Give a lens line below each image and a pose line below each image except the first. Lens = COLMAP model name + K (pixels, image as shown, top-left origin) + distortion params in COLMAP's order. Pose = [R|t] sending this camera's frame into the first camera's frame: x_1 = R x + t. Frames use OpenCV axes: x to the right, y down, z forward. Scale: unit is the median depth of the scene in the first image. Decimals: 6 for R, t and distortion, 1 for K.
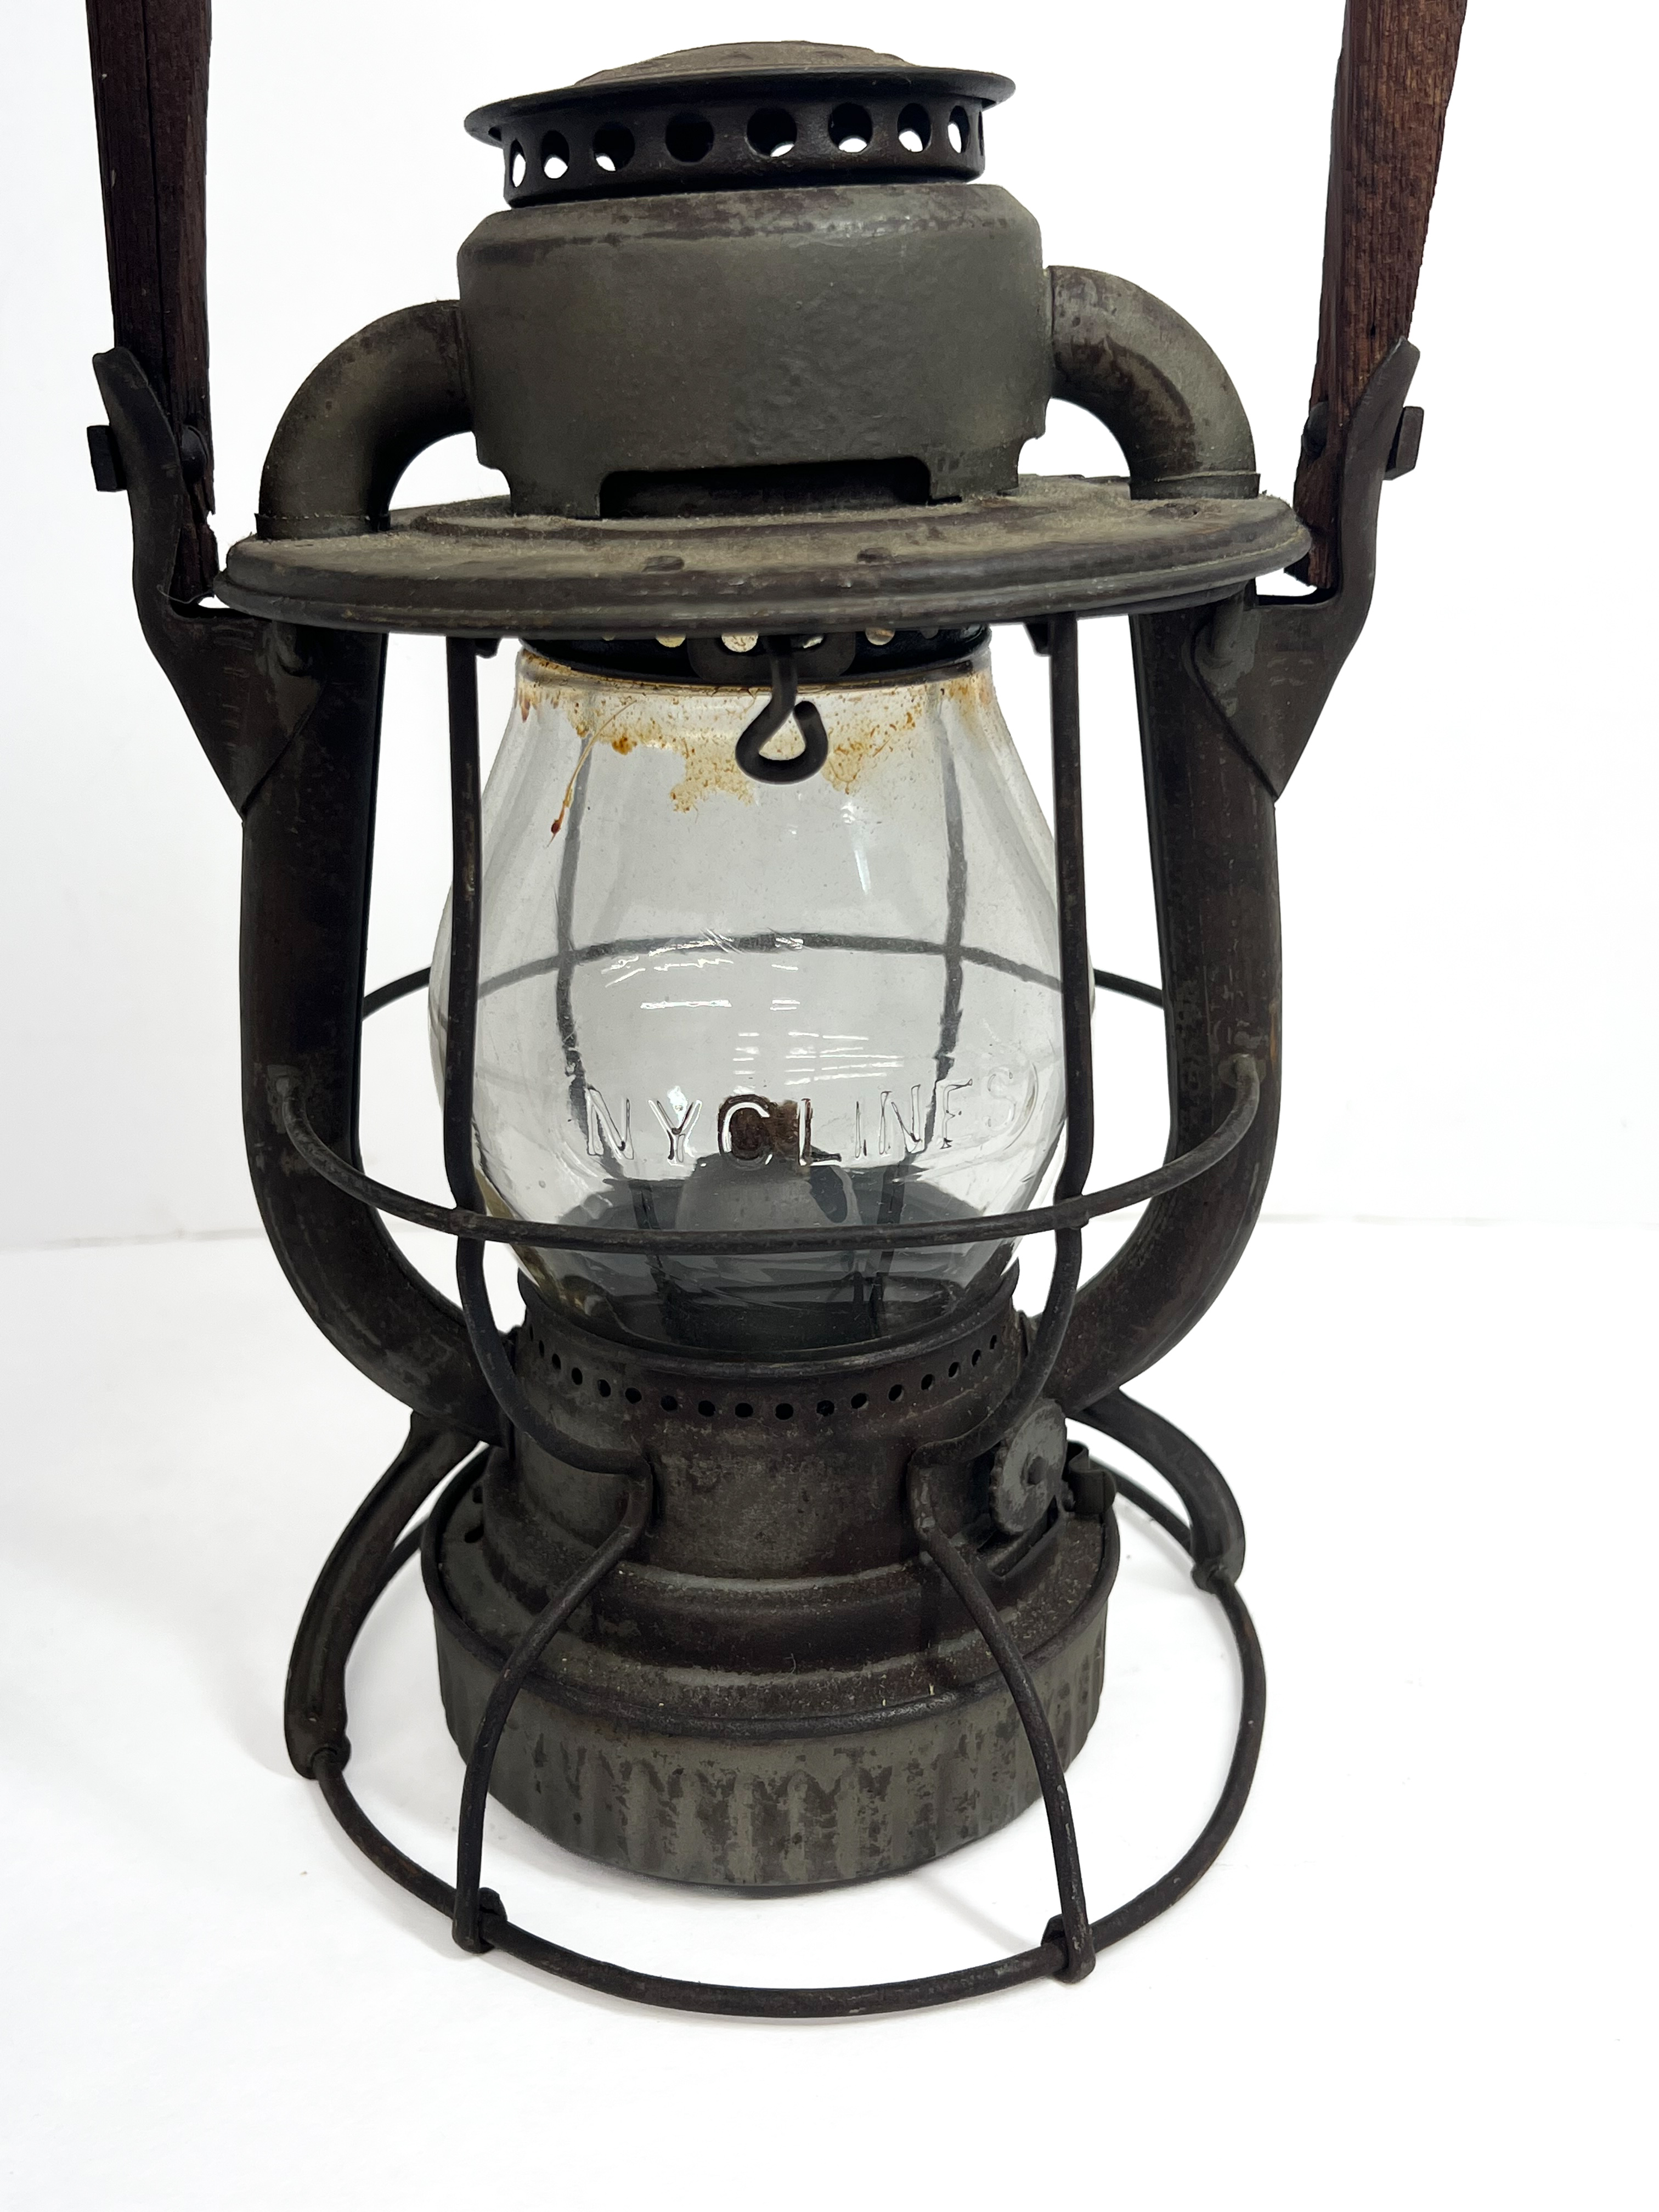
lens RADIAL K [[2268.0, 0, 851.2], [0, 2268.0, 1109.5], [0, 0, 1]] dist [0.050477, 0.000000]
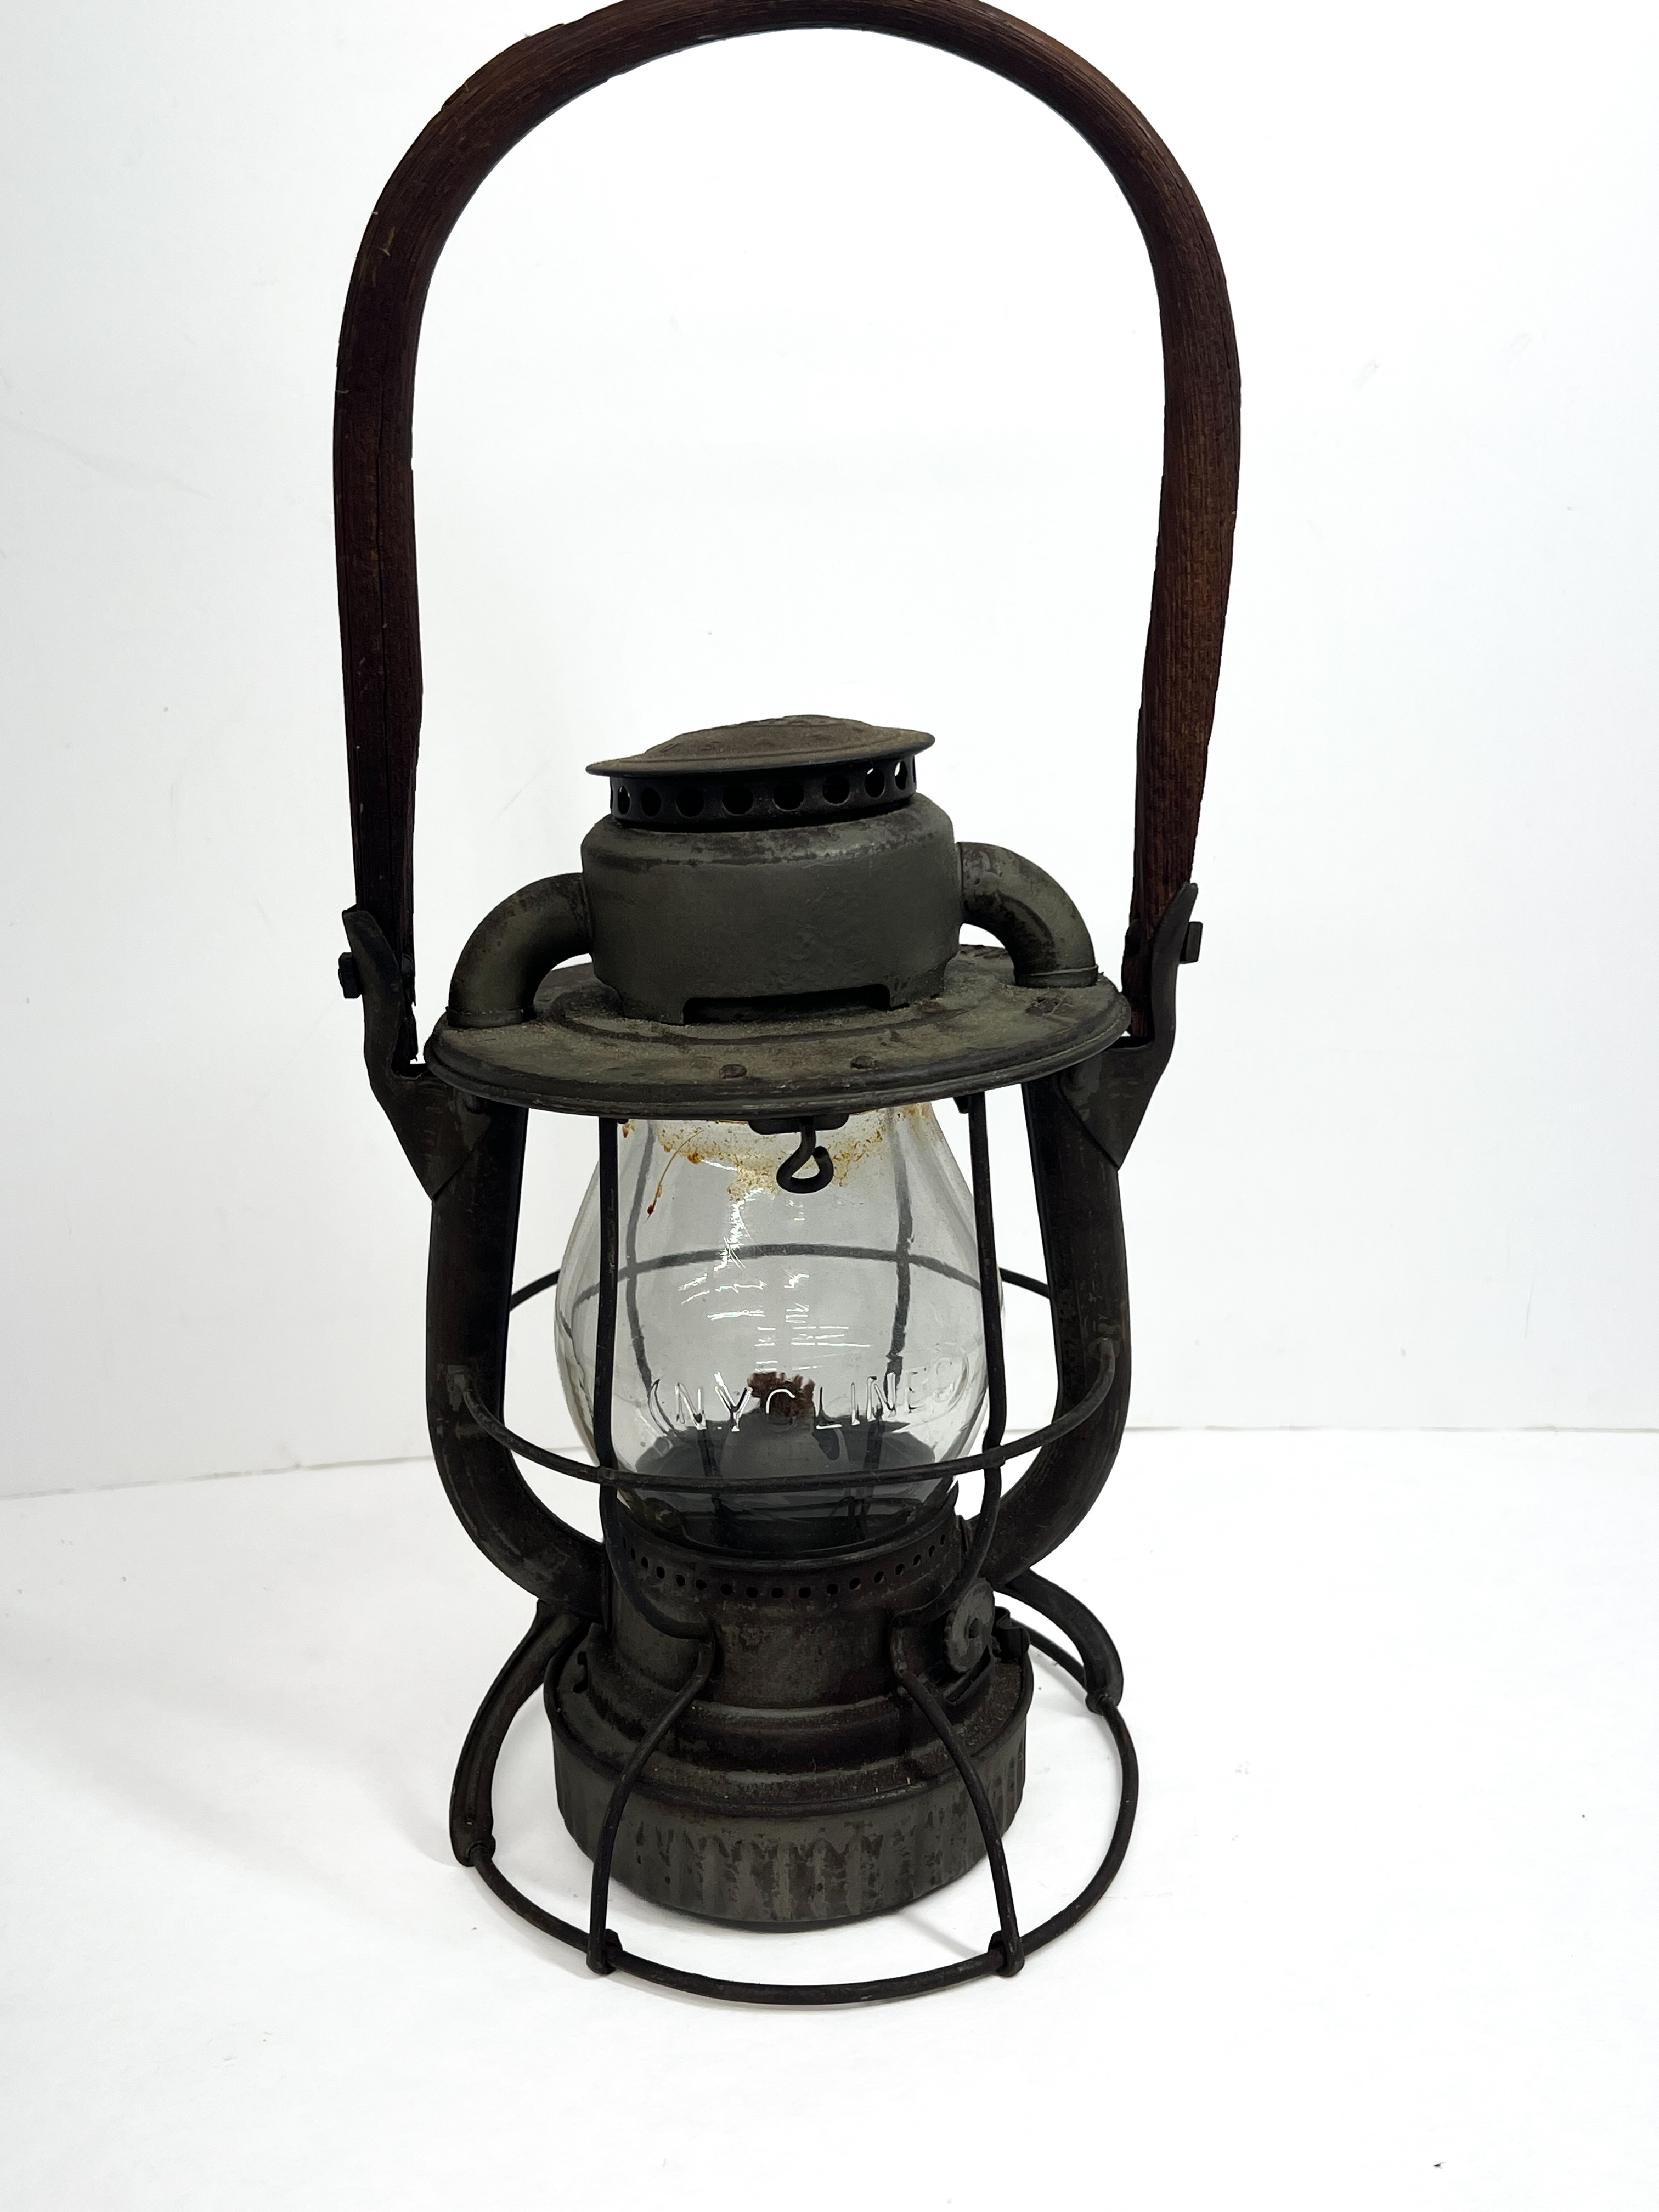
lens RADIAL K [[2268.0, 0, 844.6], [0, 2268.0, 1105.7], [0, 0, 1]] dist [0.050477, 0.000000]
pose [[0.999040, -0.023201, 0.037167, -0.051232], [0.026010, 0.996695, -0.076961, -0.069354], [-0.035258, 0.077854, 0.996341, -0.509455]]
